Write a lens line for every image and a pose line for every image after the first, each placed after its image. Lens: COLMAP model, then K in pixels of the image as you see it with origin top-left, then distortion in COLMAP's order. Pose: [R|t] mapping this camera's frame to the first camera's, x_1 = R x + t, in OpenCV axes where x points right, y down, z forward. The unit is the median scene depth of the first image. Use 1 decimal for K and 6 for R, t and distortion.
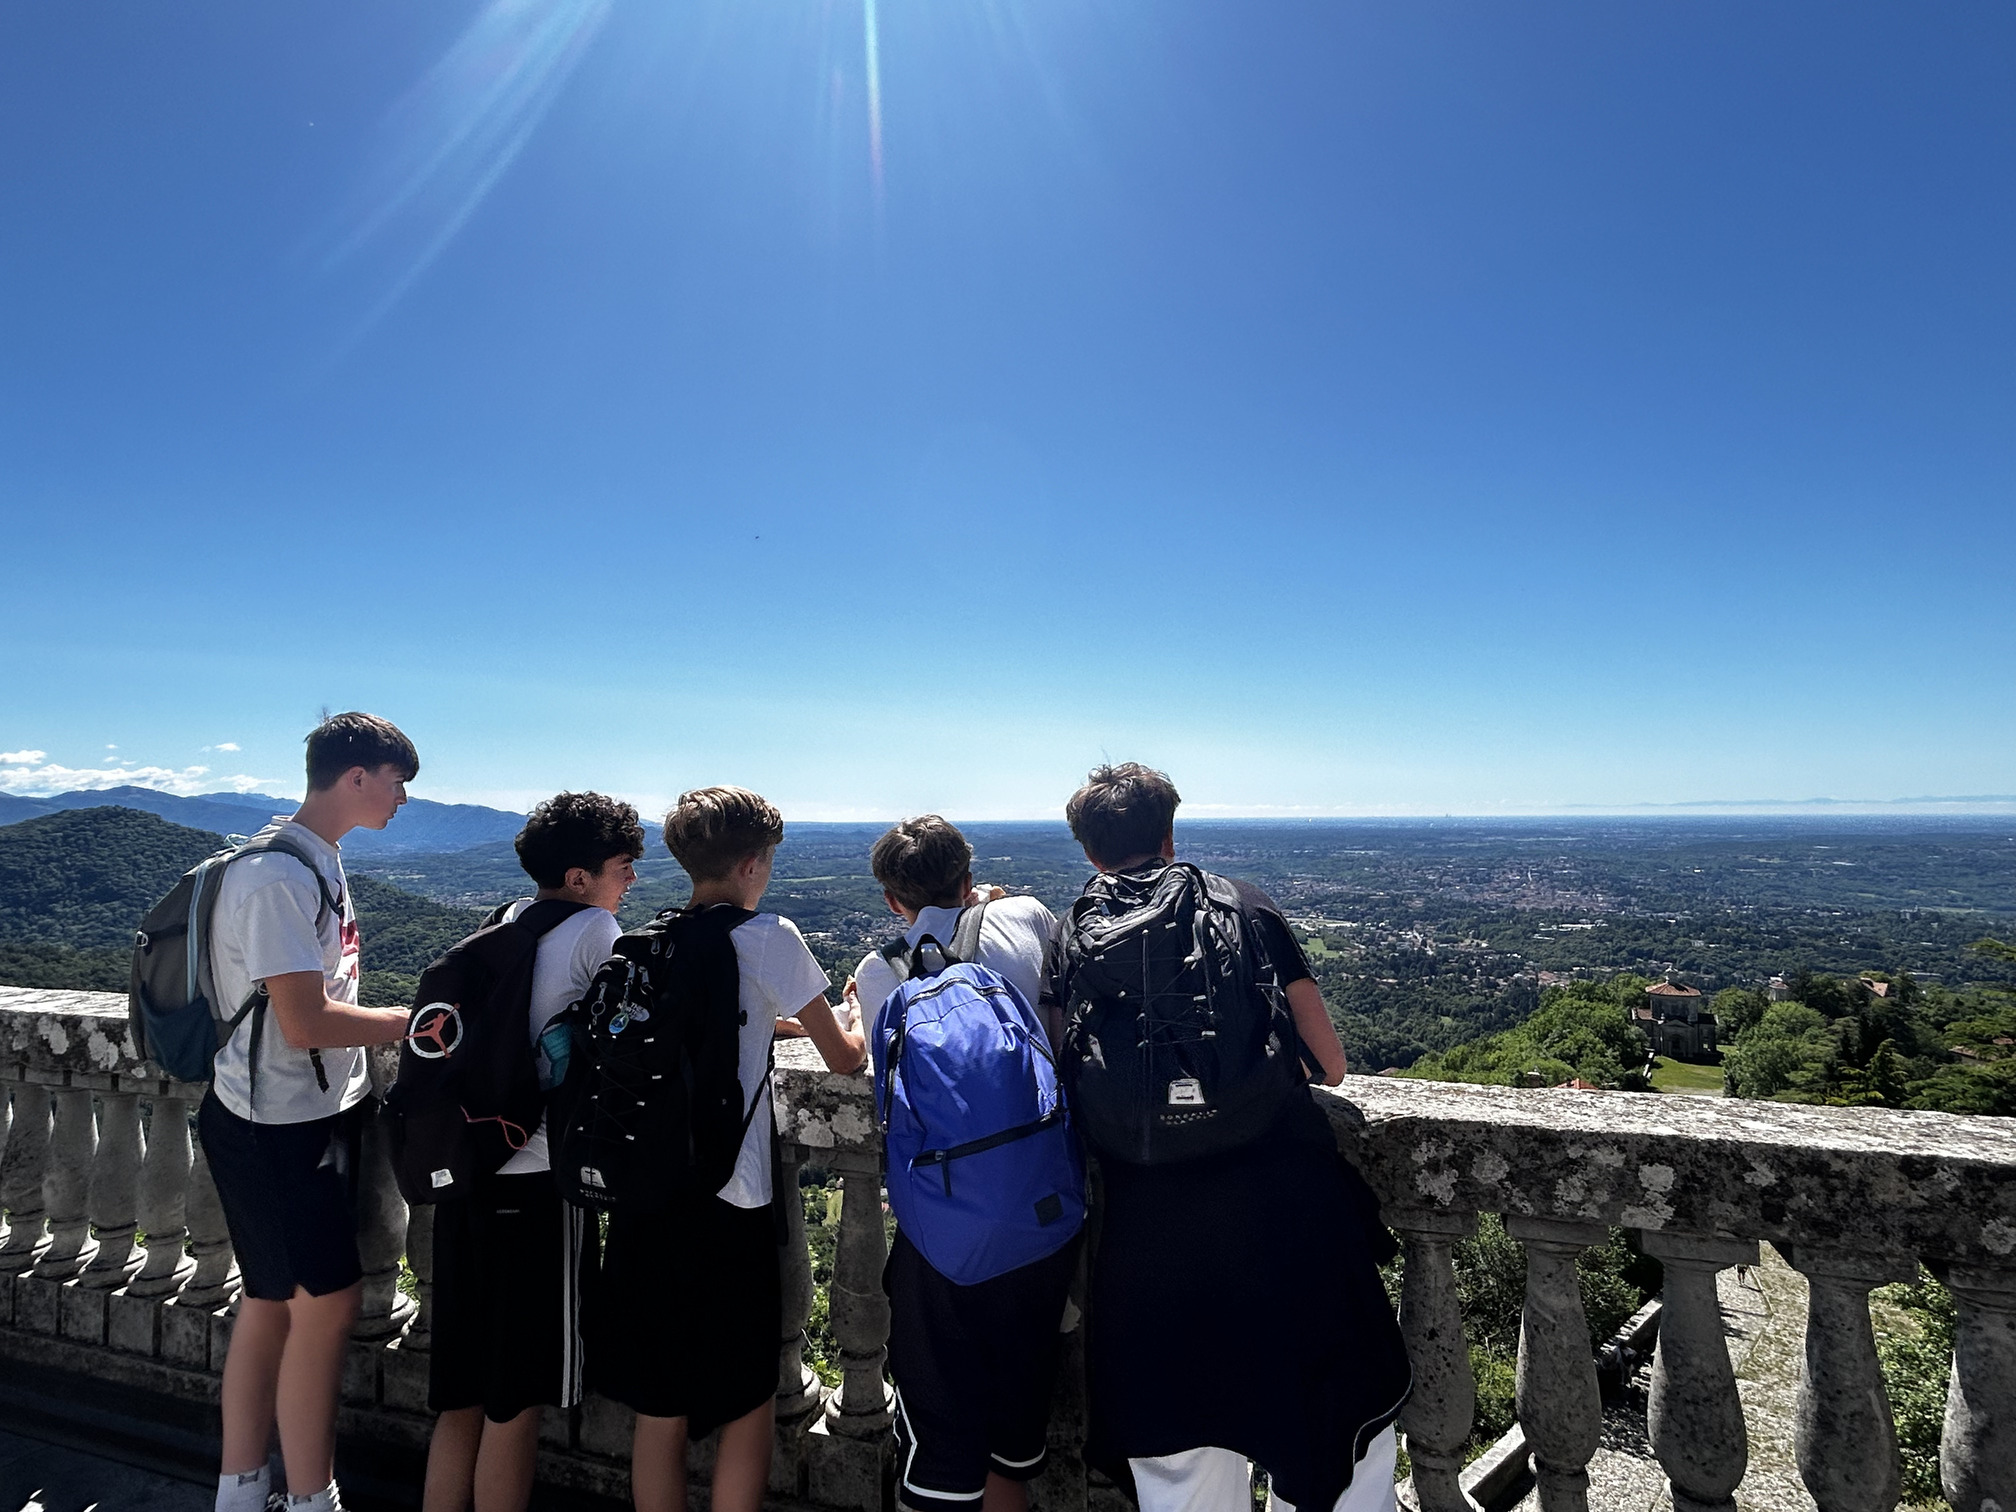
lens RADIAL K [[1093.7, 0, 1009.8], [0, 1093.7, 747.6], [0, 0, 1]] dist [-0.007649, 0.003892]
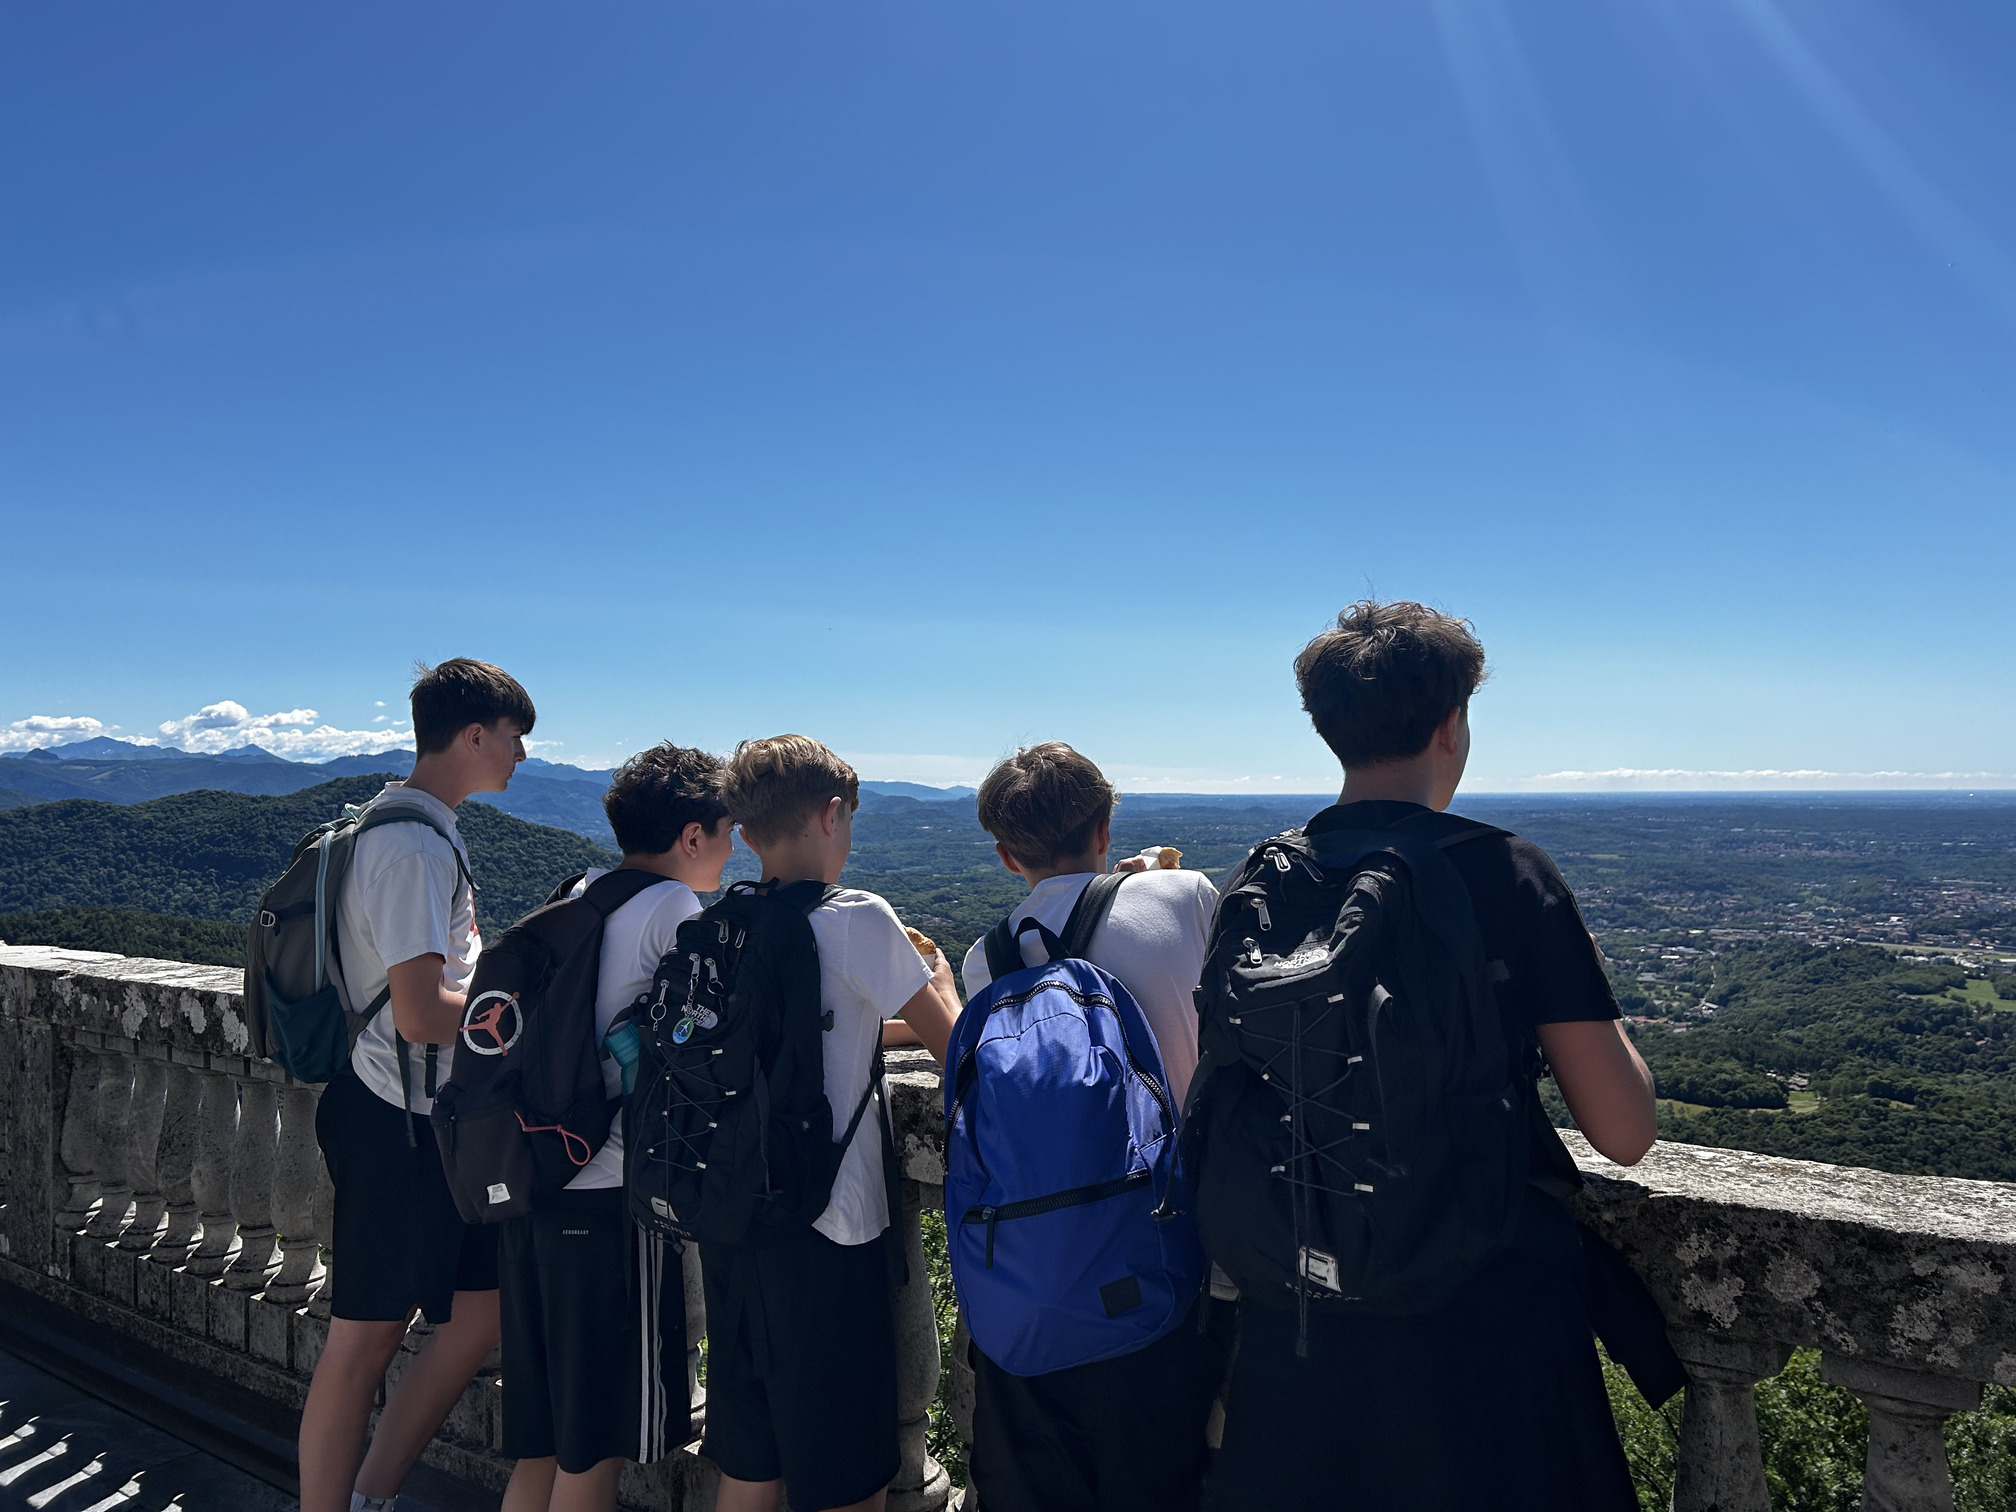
lens RADIAL K [[1508.3, 0, 1039.1], [0, 1508.3, 758.2], [0, 0, 1]] dist [0.032956, -0.036385]
pose [[0.960440, -0.003075, -0.278468, 0.213445], [0.015235, 0.999022, 0.041512, 0.013089], [0.278068, -0.044113, 0.959548, -0.017066]]
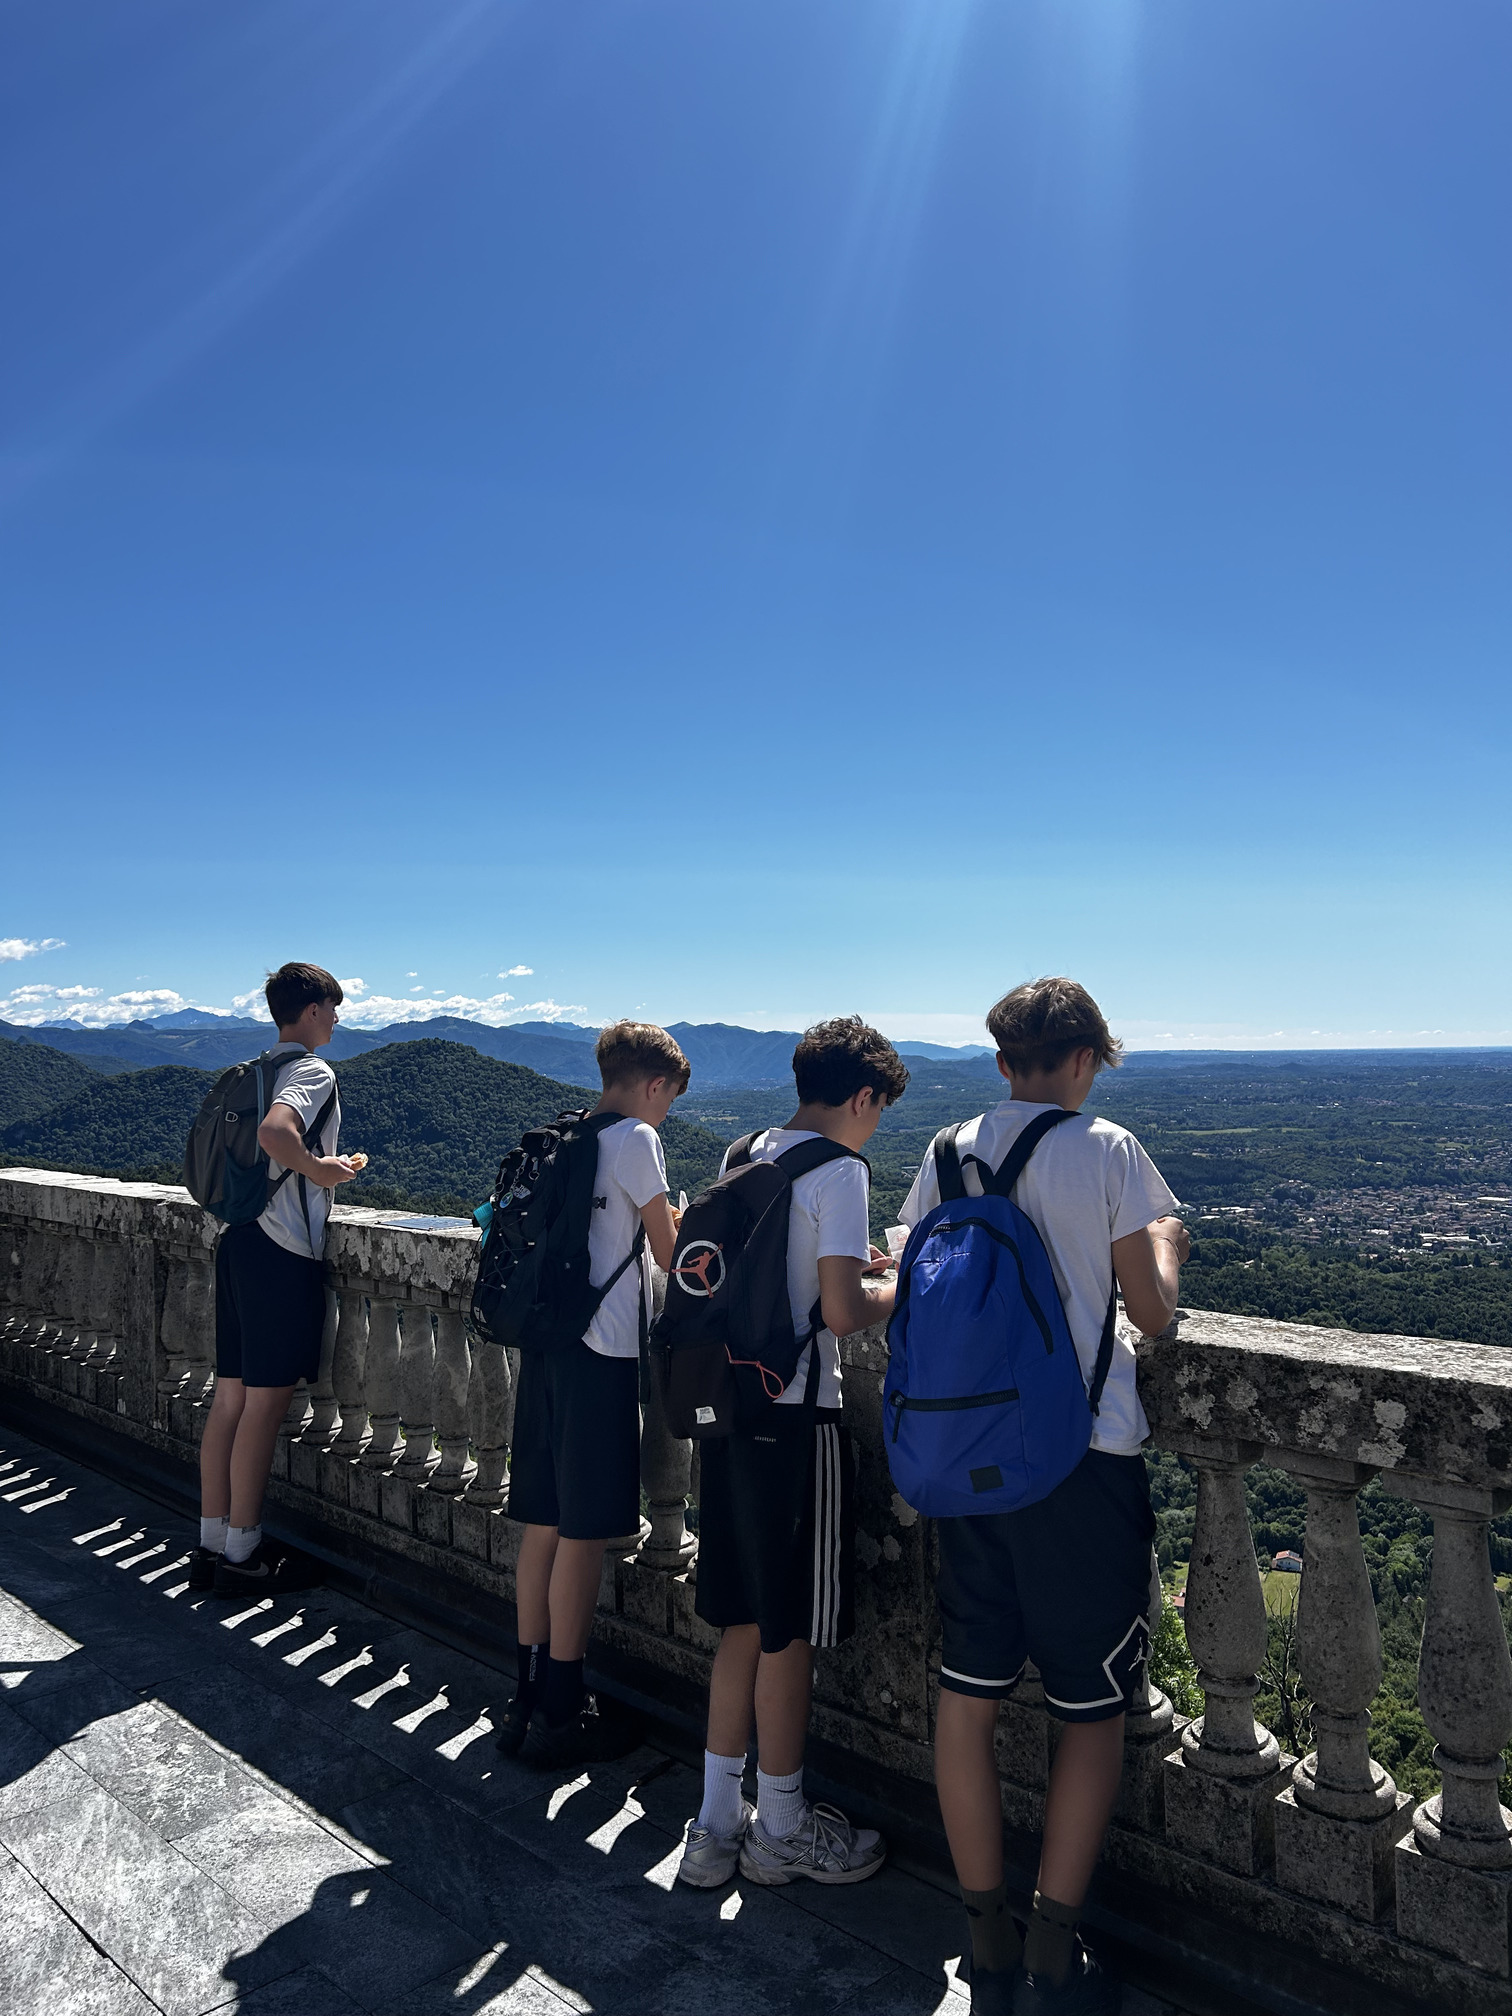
lens RADIAL K [[1508.3, 0, 785.5], [0, 1508.3, 1014.3], [0, 0, 1]] dist [0.032956, -0.036385]
pose [[0.895728, -0.016784, -0.444285, 0.574401], [0.035966, 0.998748, 0.034782, -0.018596], [0.443144, -0.047135, 0.895210, -0.333261]]
